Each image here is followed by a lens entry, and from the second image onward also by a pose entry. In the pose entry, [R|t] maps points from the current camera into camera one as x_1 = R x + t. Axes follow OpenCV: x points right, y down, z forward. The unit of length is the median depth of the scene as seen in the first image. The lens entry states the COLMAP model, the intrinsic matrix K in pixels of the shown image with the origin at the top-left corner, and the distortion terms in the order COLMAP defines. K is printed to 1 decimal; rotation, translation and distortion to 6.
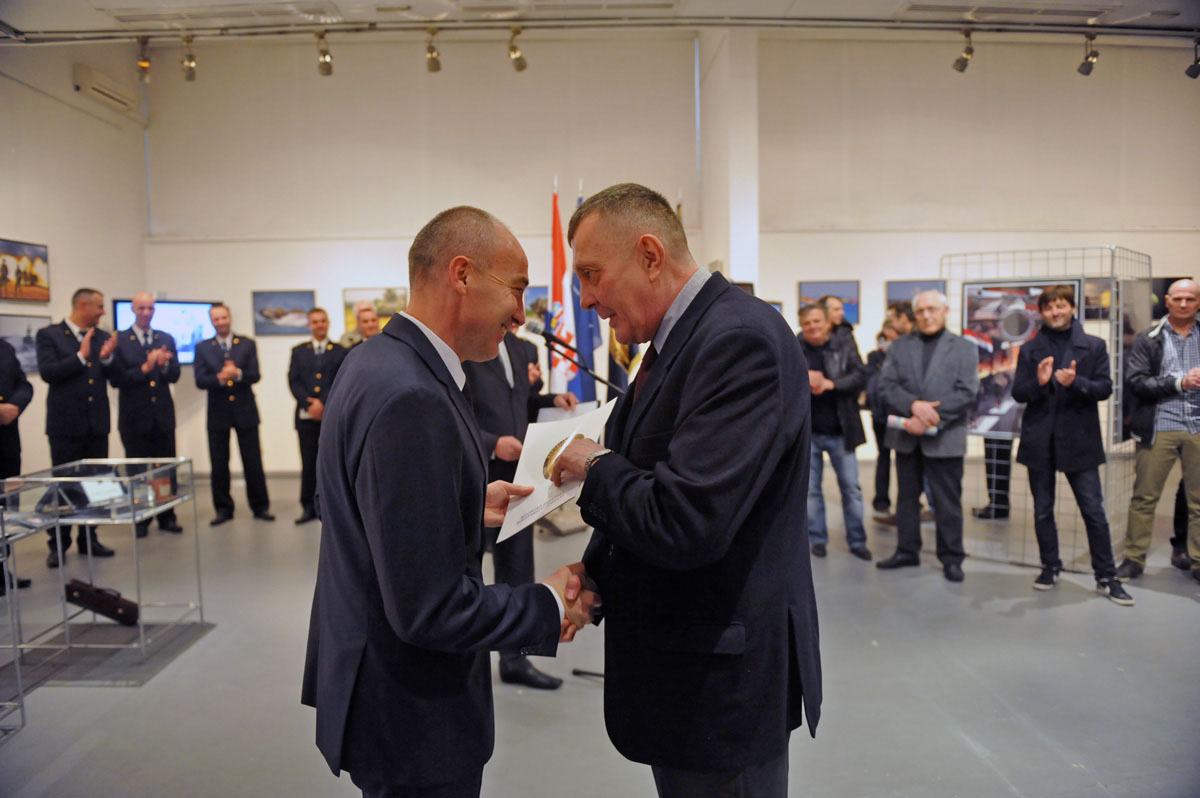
lens RADIAL K [[808.9, 0, 596.3], [0, 808.9, 399.9], [0, 0, 1]] dist [-0.053394, -0.000898]
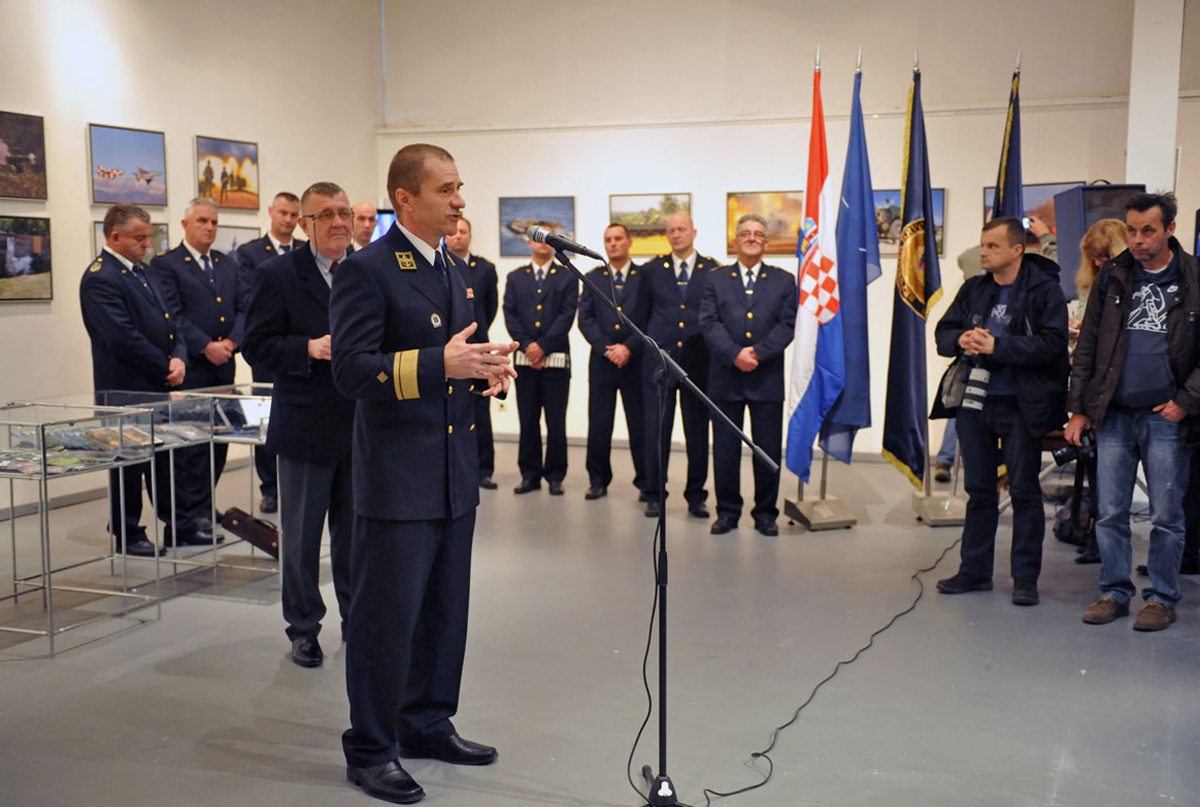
lens RADIAL K [[1364.0, 0, 600.0], [0, 1364.0, 403.5], [0, 0, 1]] dist [0.083026, -0.004858]
pose [[0.915827, 0.057334, -0.397458, 0.291556], [-0.047998, 0.998289, 0.033407, 0.019318], [0.398694, -0.011518, 0.917012, -0.255478]]
